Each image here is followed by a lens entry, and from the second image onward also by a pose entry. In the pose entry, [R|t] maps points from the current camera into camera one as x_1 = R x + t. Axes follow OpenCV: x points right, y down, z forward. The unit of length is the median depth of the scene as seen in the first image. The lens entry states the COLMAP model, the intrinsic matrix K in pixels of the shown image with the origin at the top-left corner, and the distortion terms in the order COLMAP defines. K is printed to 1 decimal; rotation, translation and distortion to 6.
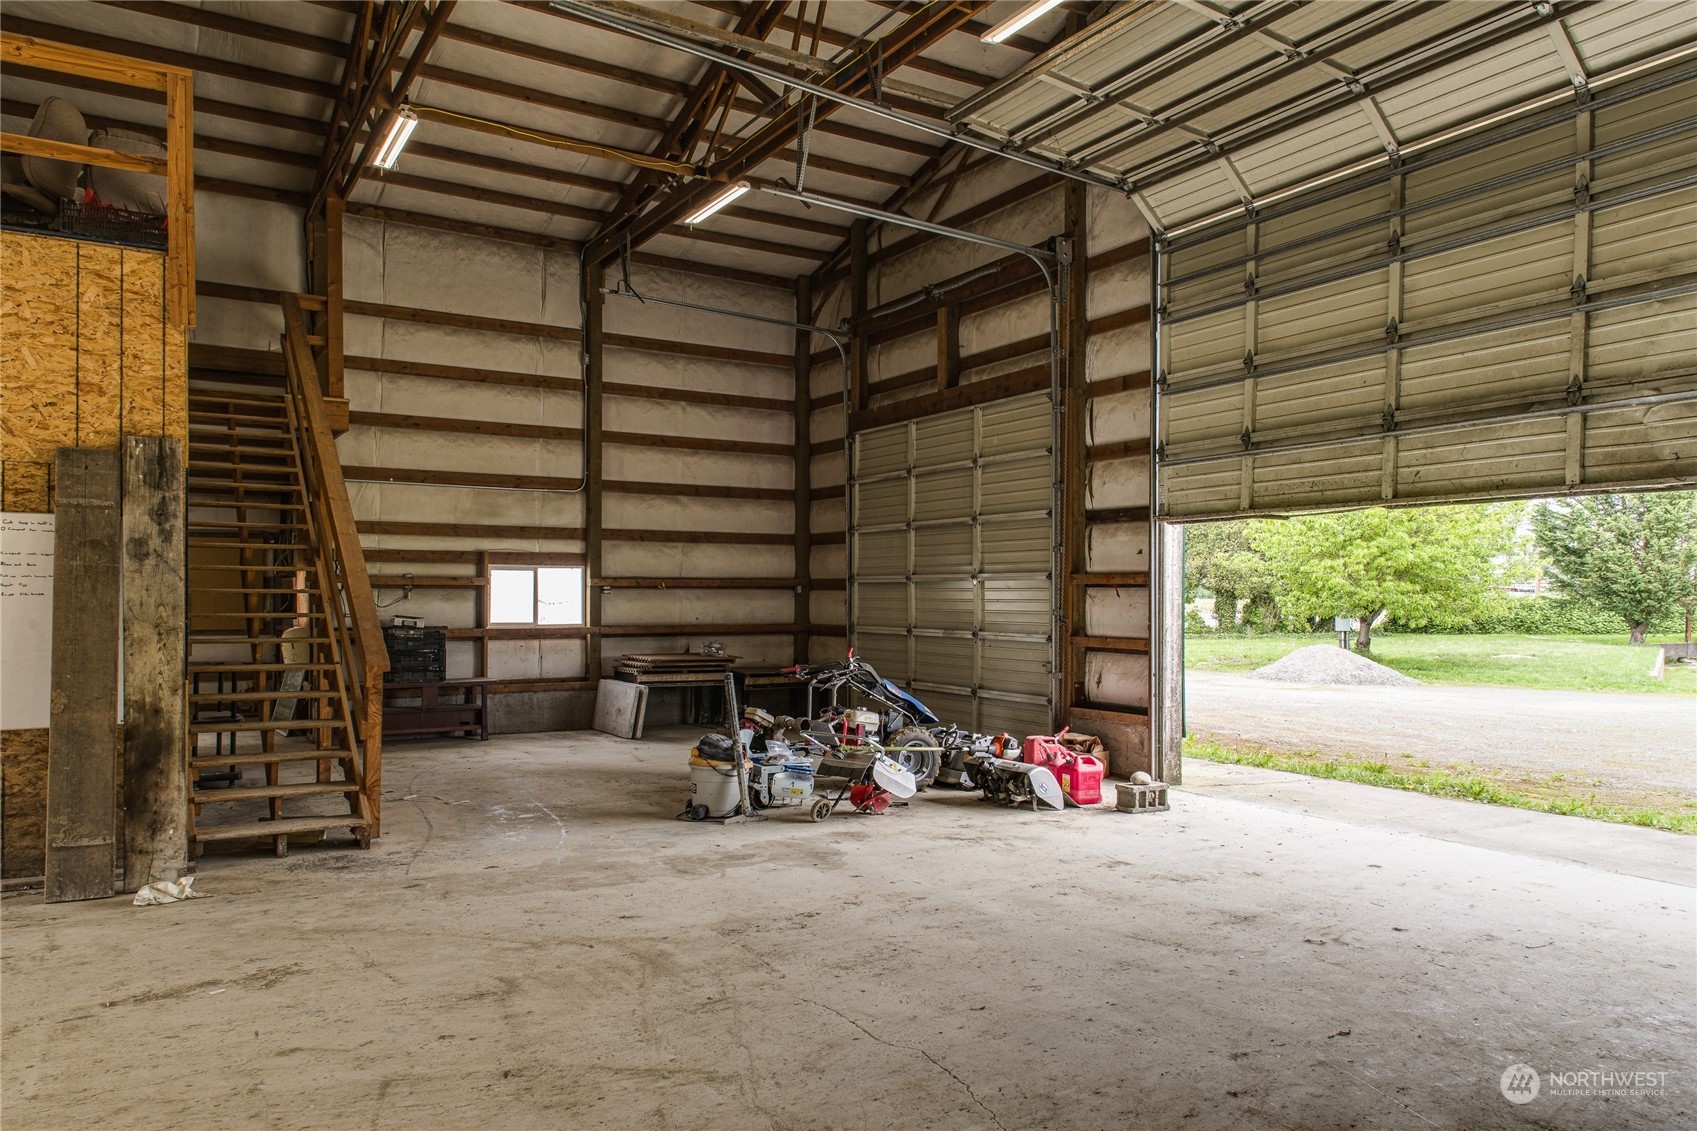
lens RADIAL K [[1155.5, 0, 843.0], [0, 1155.5, 580.3], [0, 0, 1]] dist [0.020378, -0.005836]
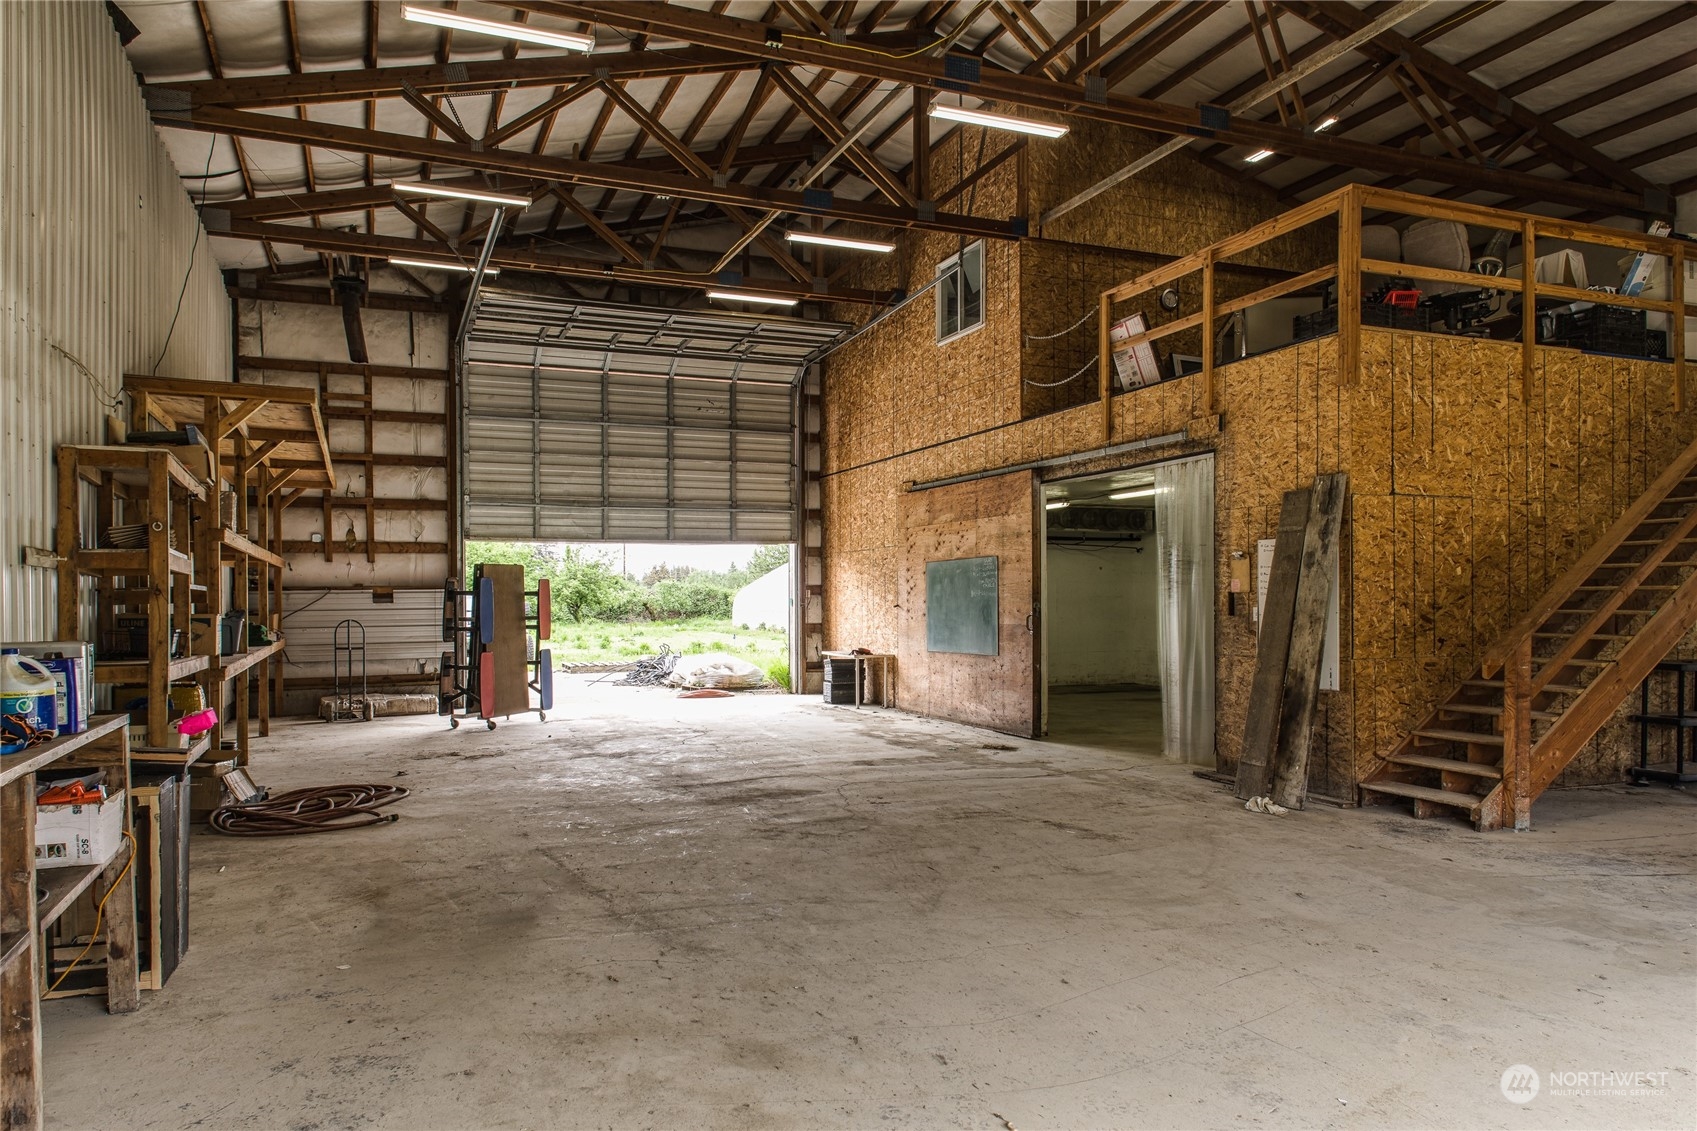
lens RADIAL K [[1155.5, 0, 844.1], [0, 1155.5, 572.3], [0, 0, 1]] dist [0.020378, -0.005836]
pose [[-0.151754, -0.027780, -0.988028, 1.010011], [0.015998, 0.999405, -0.030557, 0.025389], [0.988289, -0.020443, -0.151219, 0.822658]]
